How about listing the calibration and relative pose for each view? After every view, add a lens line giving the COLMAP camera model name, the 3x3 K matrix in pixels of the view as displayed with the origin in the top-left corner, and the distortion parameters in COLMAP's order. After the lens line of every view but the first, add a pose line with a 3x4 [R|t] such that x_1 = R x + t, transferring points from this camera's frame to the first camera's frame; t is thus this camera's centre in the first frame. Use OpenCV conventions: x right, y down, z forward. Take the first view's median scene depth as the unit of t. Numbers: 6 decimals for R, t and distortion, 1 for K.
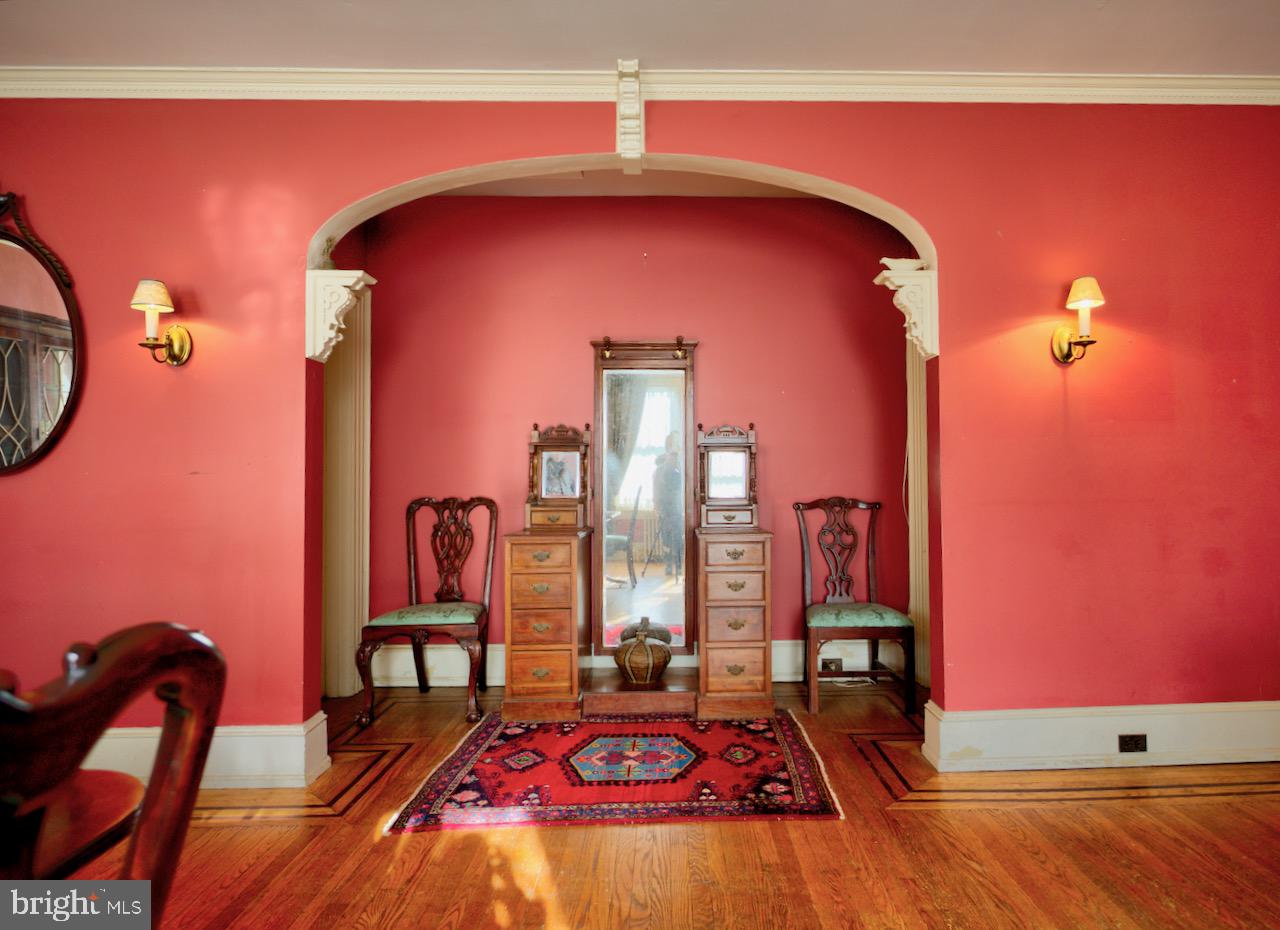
lens RADIAL K [[713.3, 0, 692.7], [0, 713.3, 465.3], [0, 0, 1]] dist [-0.002530, -0.000703]
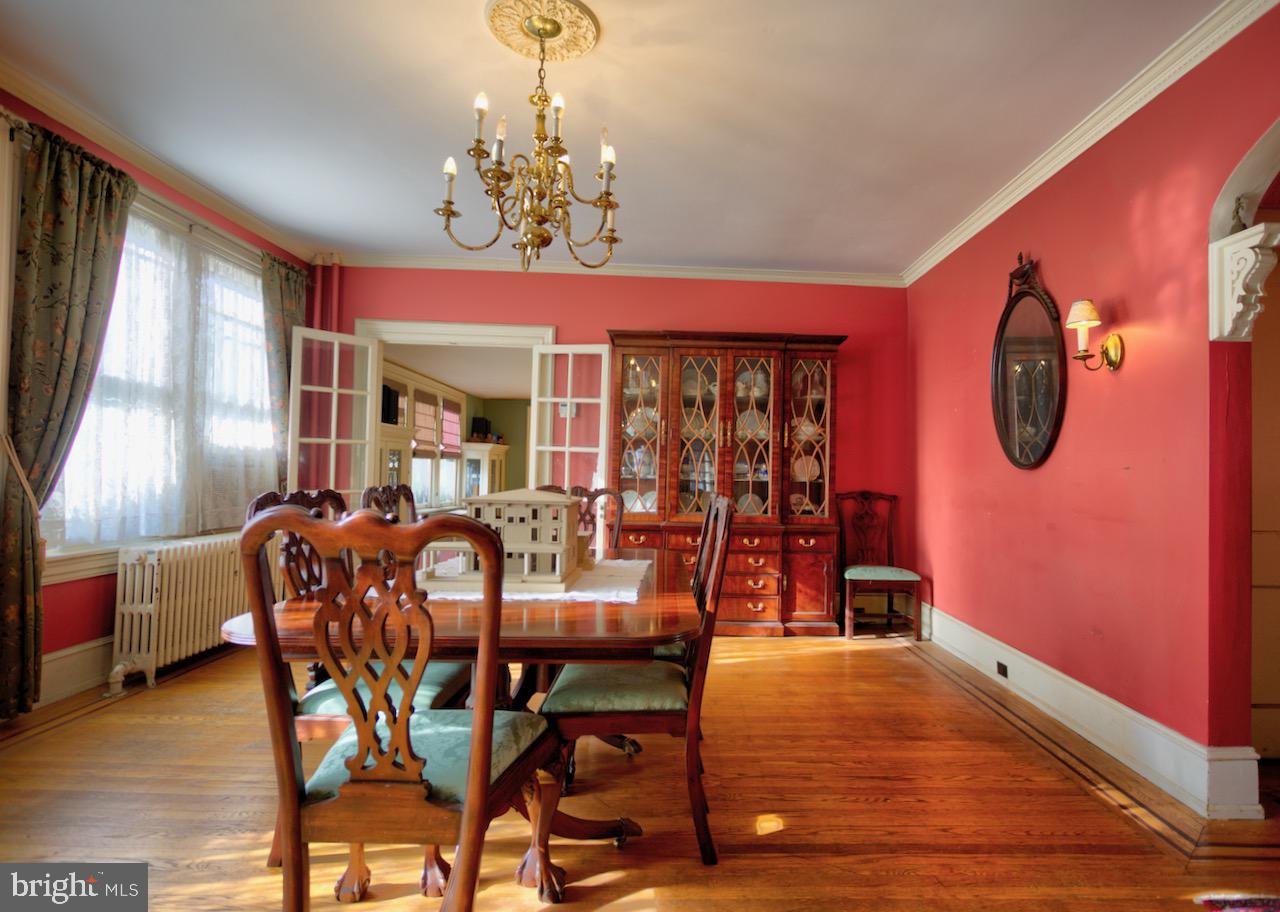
lens RADIAL K [[665.1, 0, 683.0], [0, 665.1, 453.1], [0, 0, 1]] dist [0.000169, 0.000179]
pose [[-0.005672, -0.021286, -0.999757, 0.308744], [-0.003516, 0.999768, -0.021266, 0.012068], [0.999978, 0.003395, -0.005746, 0.344377]]
